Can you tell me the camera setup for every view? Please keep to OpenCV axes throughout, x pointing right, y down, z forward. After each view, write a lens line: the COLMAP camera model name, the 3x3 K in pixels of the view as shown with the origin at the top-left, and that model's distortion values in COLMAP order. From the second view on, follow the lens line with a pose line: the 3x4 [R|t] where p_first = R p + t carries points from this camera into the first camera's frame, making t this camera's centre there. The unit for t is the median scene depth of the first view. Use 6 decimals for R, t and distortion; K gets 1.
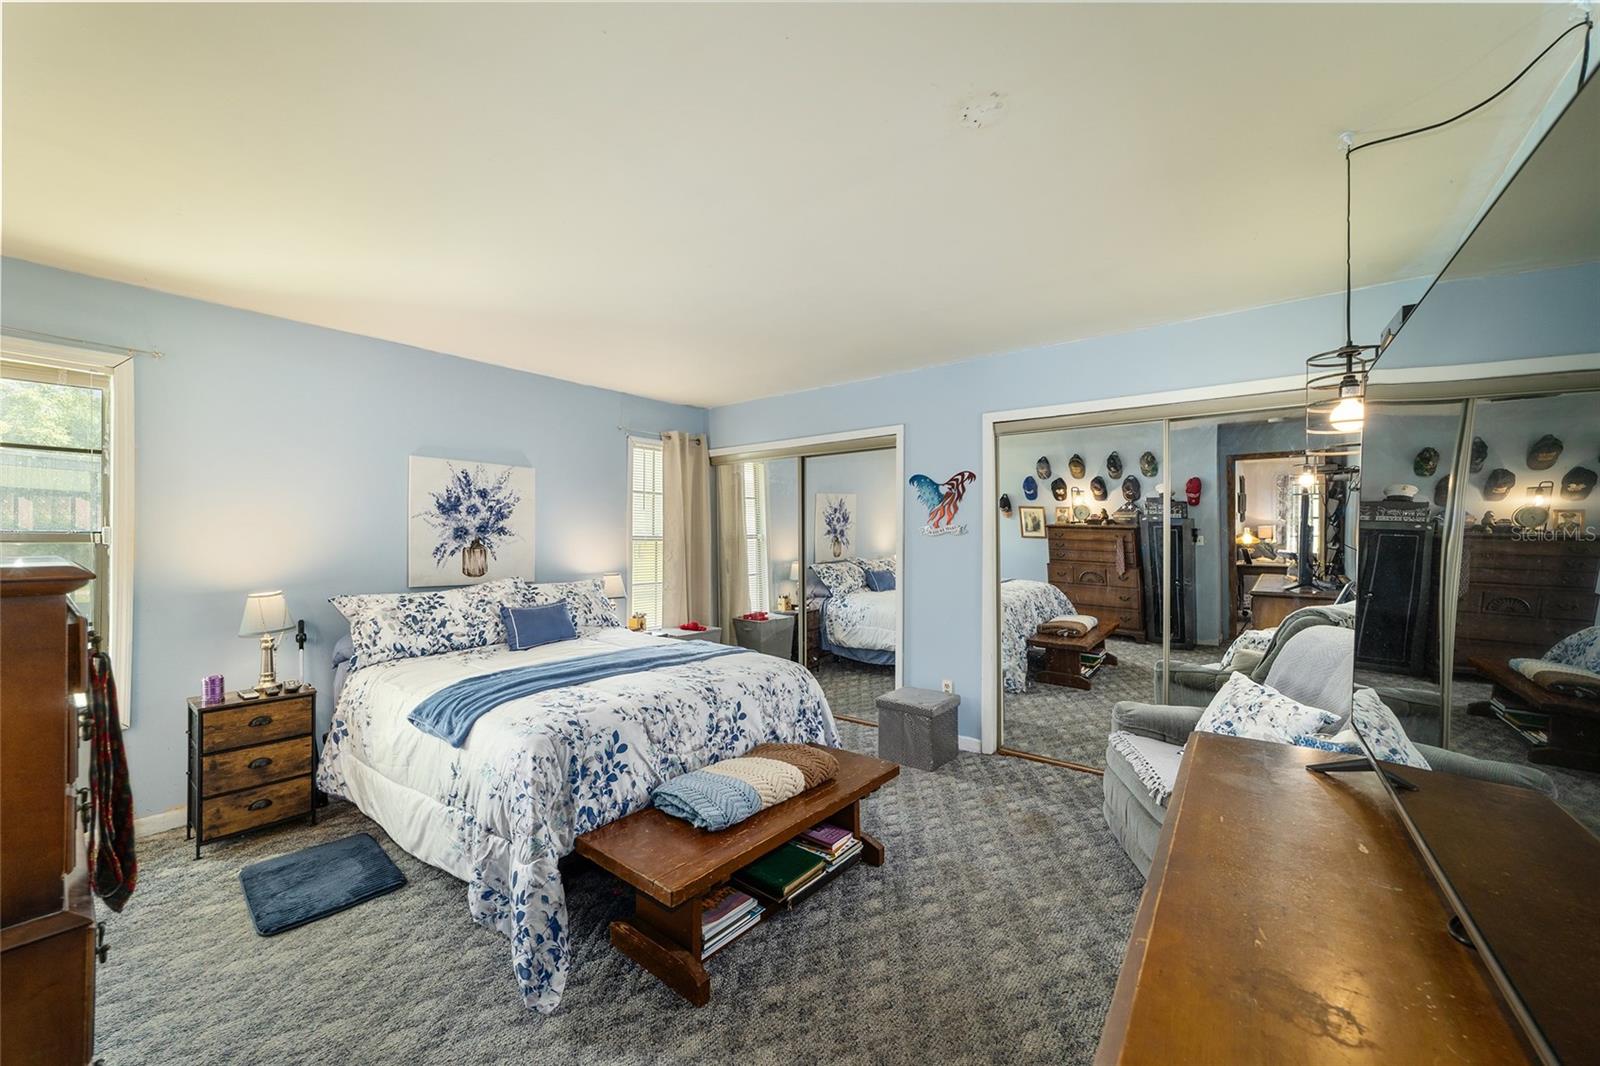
lens RADIAL K [[617.4, 0, 791.8], [0, 617.4, 537.4], [0, 0, 1]] dist [-0.000079, 0.000009]
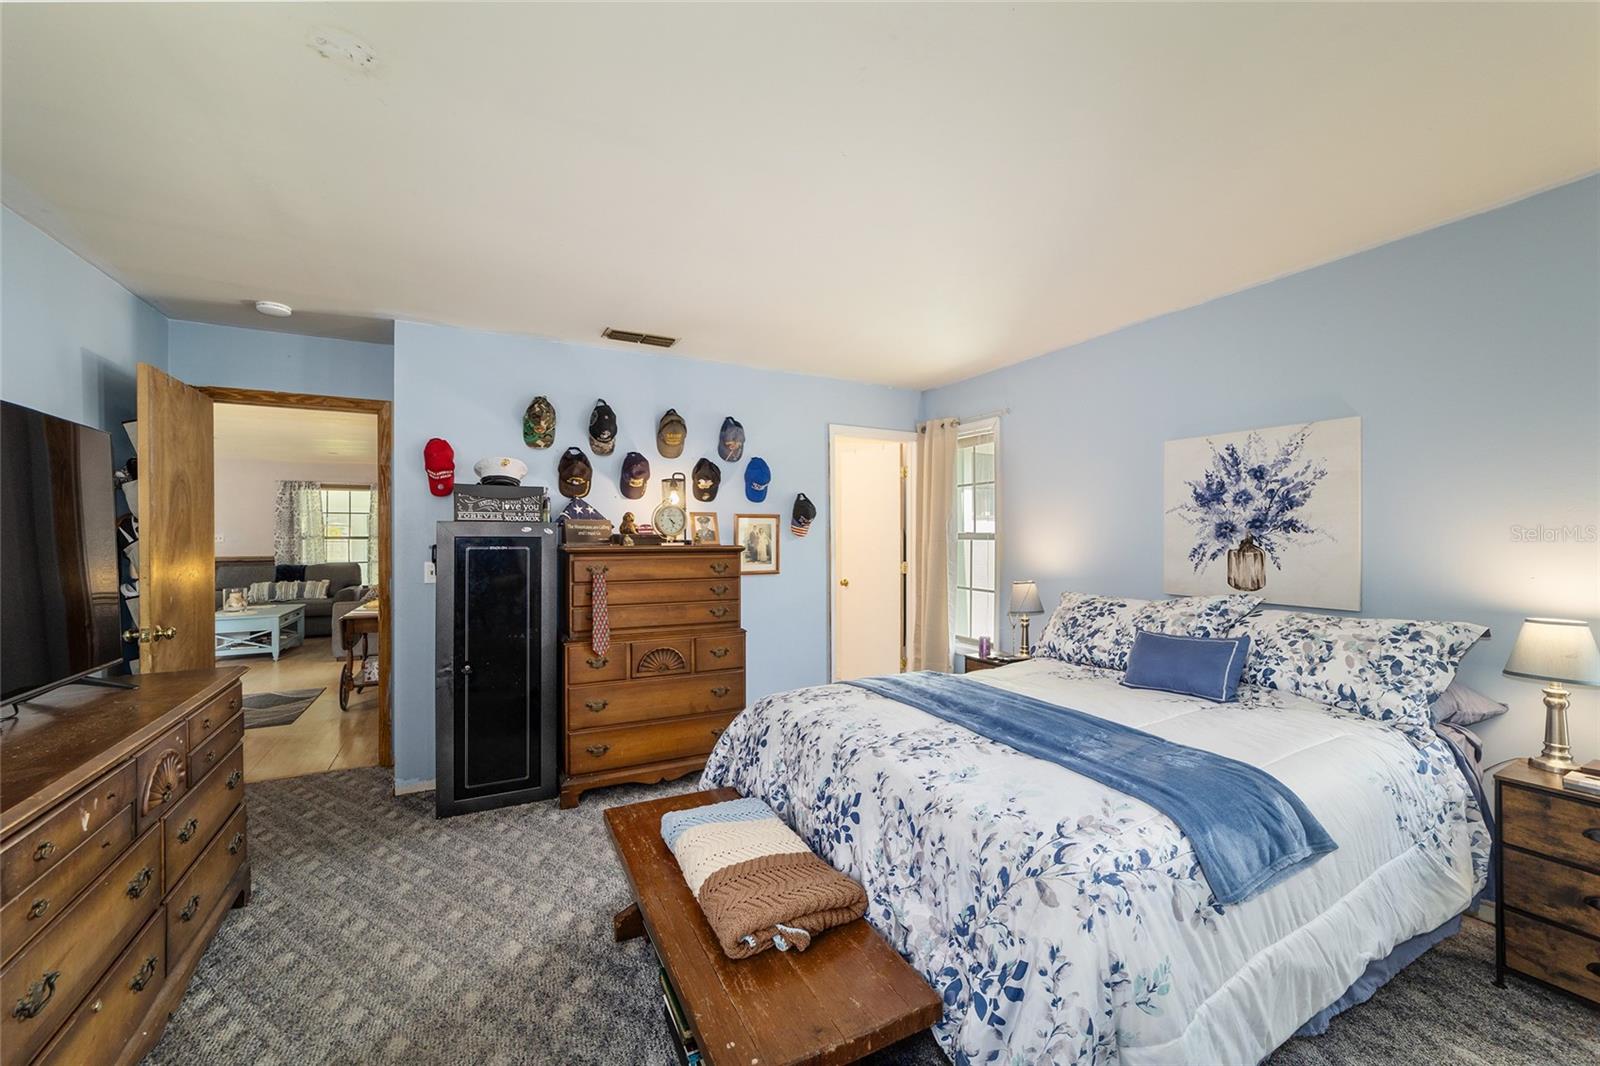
lens RADIAL K [[617.4, 0, 791.8], [0, 617.4, 537.4], [0, 0, 1]] dist [-0.000079, 0.000009]
pose [[-0.407158, 0.000833, -0.913357, 0.360971], [0.004531, 0.999989, -0.001108, 0.000277], [0.913346, -0.004589, -0.407157, 0.817968]]
